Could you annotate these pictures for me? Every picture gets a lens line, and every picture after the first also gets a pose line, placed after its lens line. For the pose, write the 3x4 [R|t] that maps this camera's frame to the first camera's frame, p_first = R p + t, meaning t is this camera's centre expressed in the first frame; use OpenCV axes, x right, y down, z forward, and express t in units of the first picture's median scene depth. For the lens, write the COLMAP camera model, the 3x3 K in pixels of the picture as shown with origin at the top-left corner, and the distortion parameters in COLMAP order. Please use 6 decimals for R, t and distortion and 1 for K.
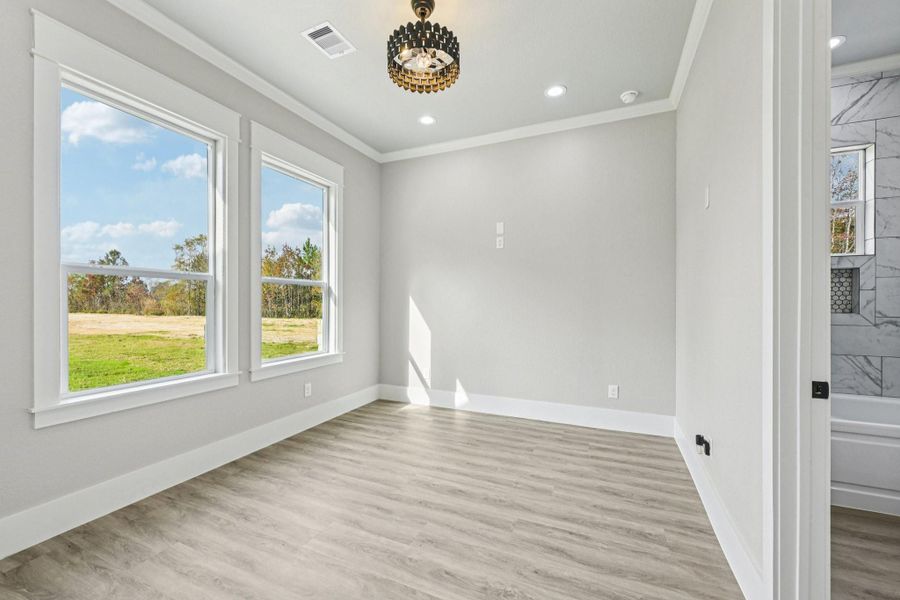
lens RADIAL K [[361.6, 0, 450.0], [0, 361.6, 306.6], [0, 0, 1]] dist [0.002596, -0.000422]
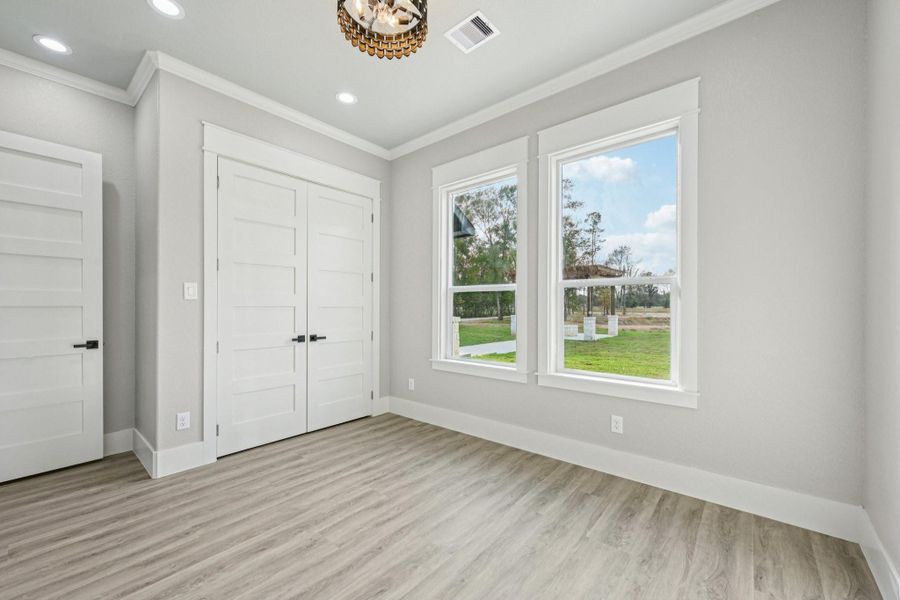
lens RADIAL K [[361.6, 0, 451.4], [0, 361.6, 307.5], [0, 0, 1]] dist [0.002596, -0.000422]
pose [[-0.282460, 0.004451, -0.959269, 0.598695], [-0.007964, 0.999944, 0.006984, -0.022045], [0.959246, 0.009612, -0.282409, 1.233636]]
